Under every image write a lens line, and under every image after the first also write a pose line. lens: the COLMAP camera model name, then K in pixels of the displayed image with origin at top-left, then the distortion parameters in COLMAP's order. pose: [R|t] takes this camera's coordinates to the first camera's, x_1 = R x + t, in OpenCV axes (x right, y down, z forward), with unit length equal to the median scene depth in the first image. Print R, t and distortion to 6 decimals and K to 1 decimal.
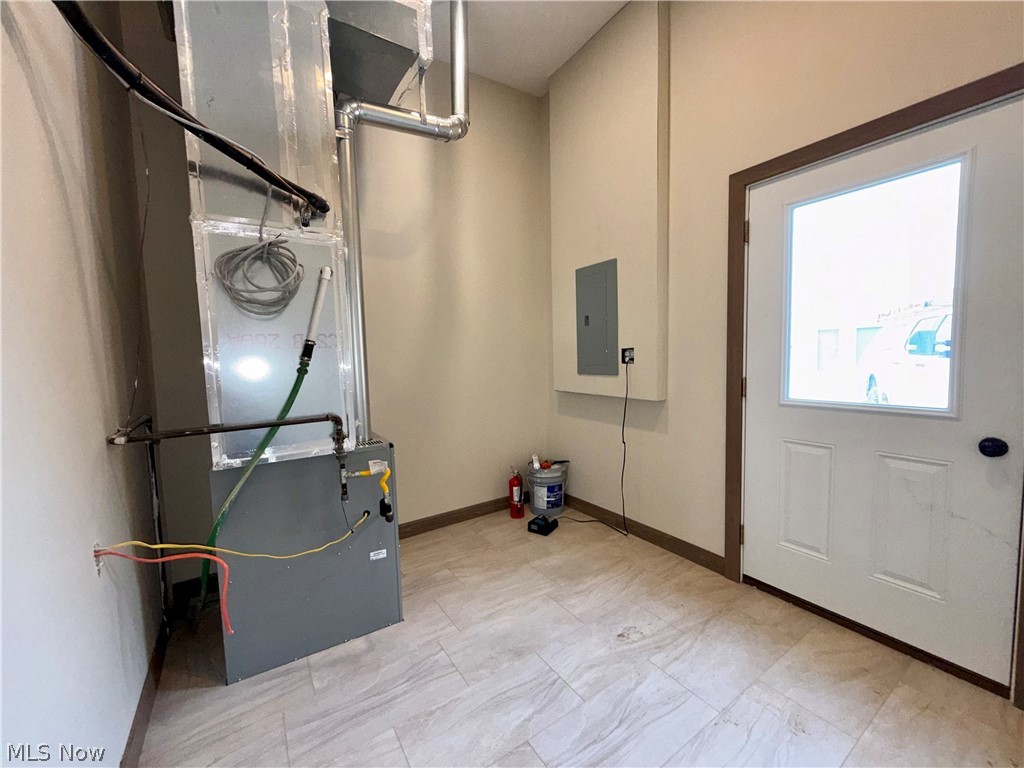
lens RADIAL K [[407.8, 0, 513.3], [0, 407.8, 383.8], [0, 0, 1]] dist [-0.001167, 0.000447]
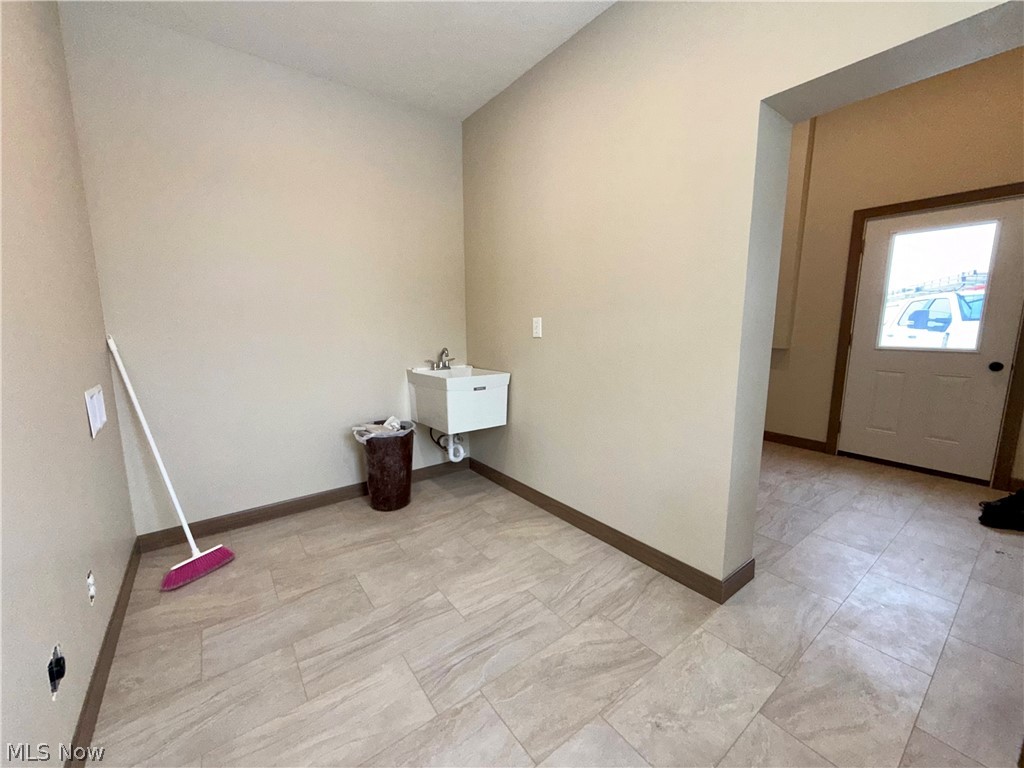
lens RADIAL K [[407.8, 0, 509.8], [0, 407.8, 383.7], [0, 0, 1]] dist [-0.001167, 0.000447]
pose [[0.997691, 0.026041, 0.062729, -0.932268], [-0.031282, 0.995968, 0.084074, 0.086794], [-0.060287, -0.085842, 0.994483, -0.601647]]
